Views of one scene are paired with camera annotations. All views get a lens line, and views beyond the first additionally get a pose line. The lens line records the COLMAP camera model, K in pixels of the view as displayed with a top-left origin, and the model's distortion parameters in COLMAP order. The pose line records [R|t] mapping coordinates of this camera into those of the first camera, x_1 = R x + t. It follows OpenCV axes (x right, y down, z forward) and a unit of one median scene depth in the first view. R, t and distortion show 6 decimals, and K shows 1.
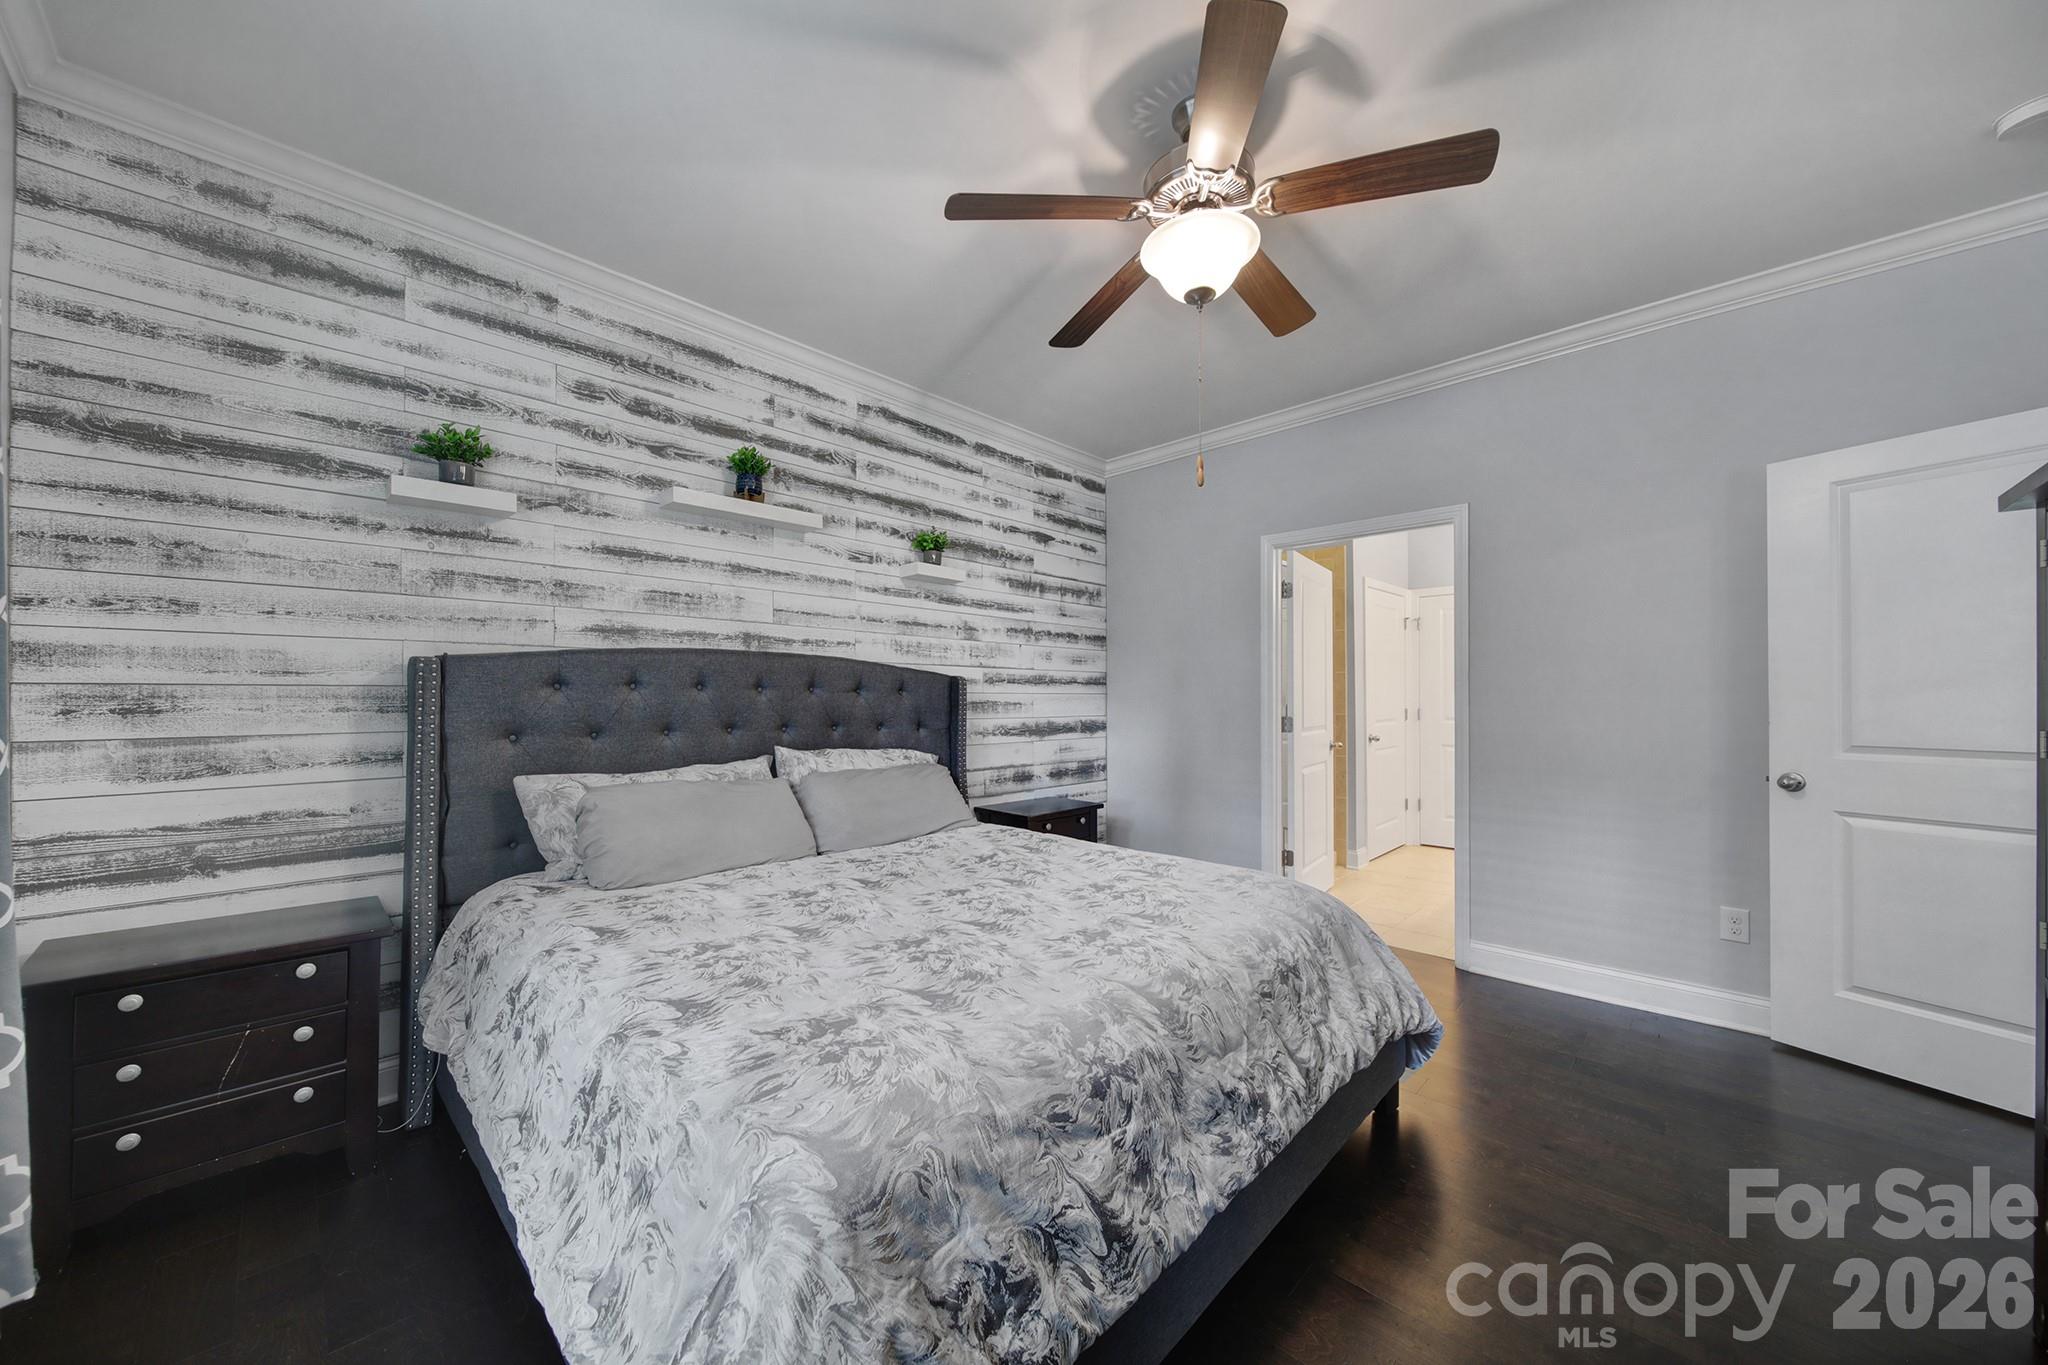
lens RADIAL K [[790.3, 0, 1072.3], [0, 790.3, 695.6], [0, 0, 1]] dist [-0.005879, 0.000033]
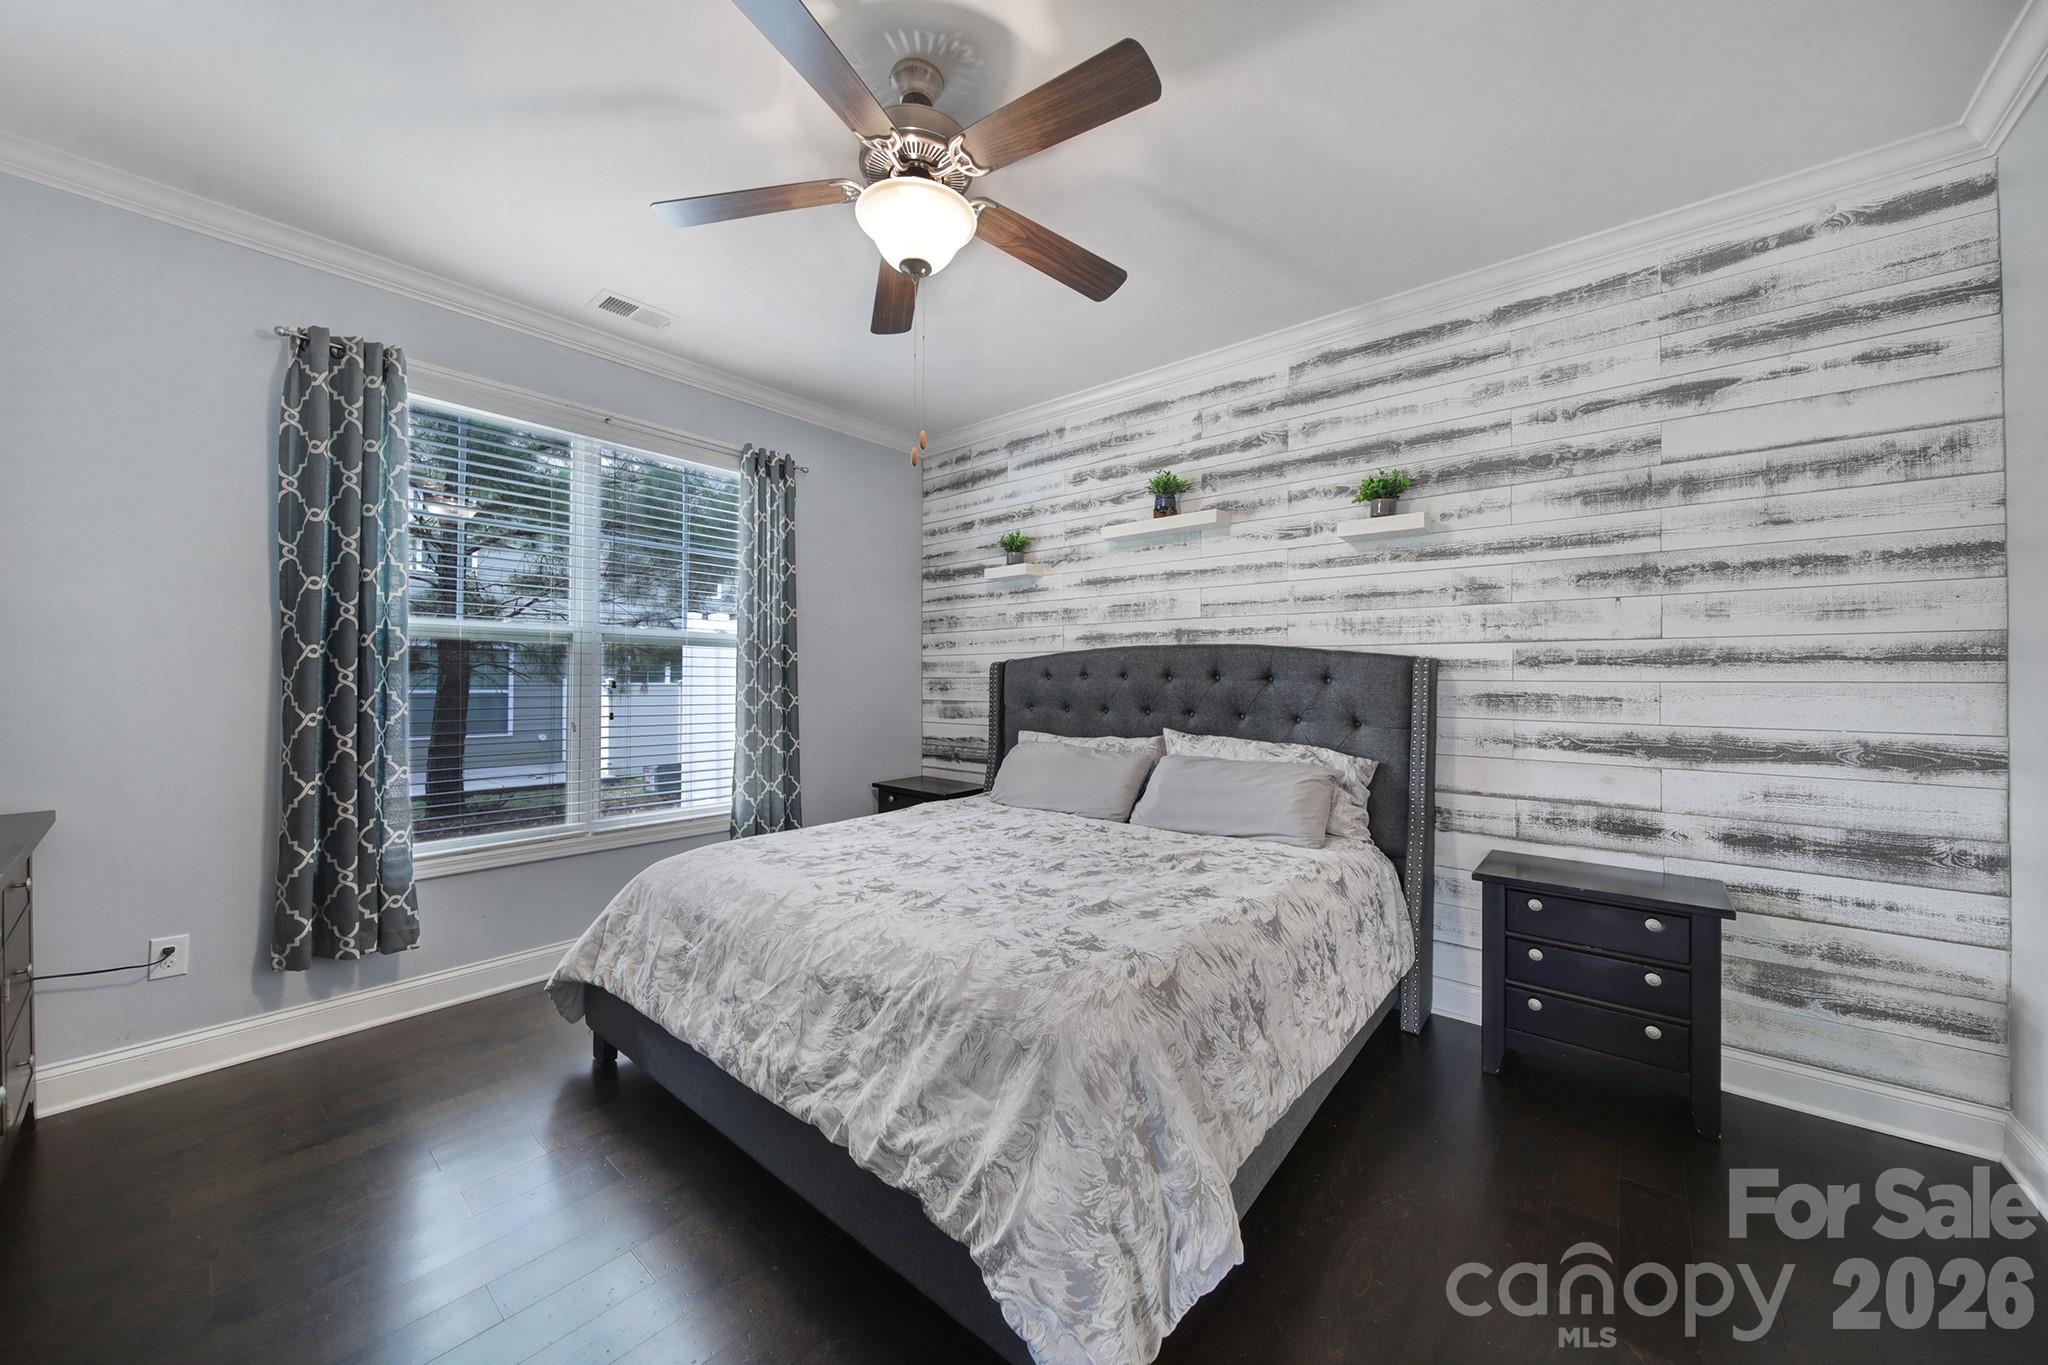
lens RADIAL K [[727.4, 0, 1026.7], [0, 727.4, 677.9], [0, 0, 1]] dist [-0.000871, -0.002058]
pose [[-0.007191, -0.004857, -0.999962, 0.603517], [-0.002202, 0.999986, -0.004841, -0.002469], [0.999972, 0.002167, -0.007202, 0.728603]]
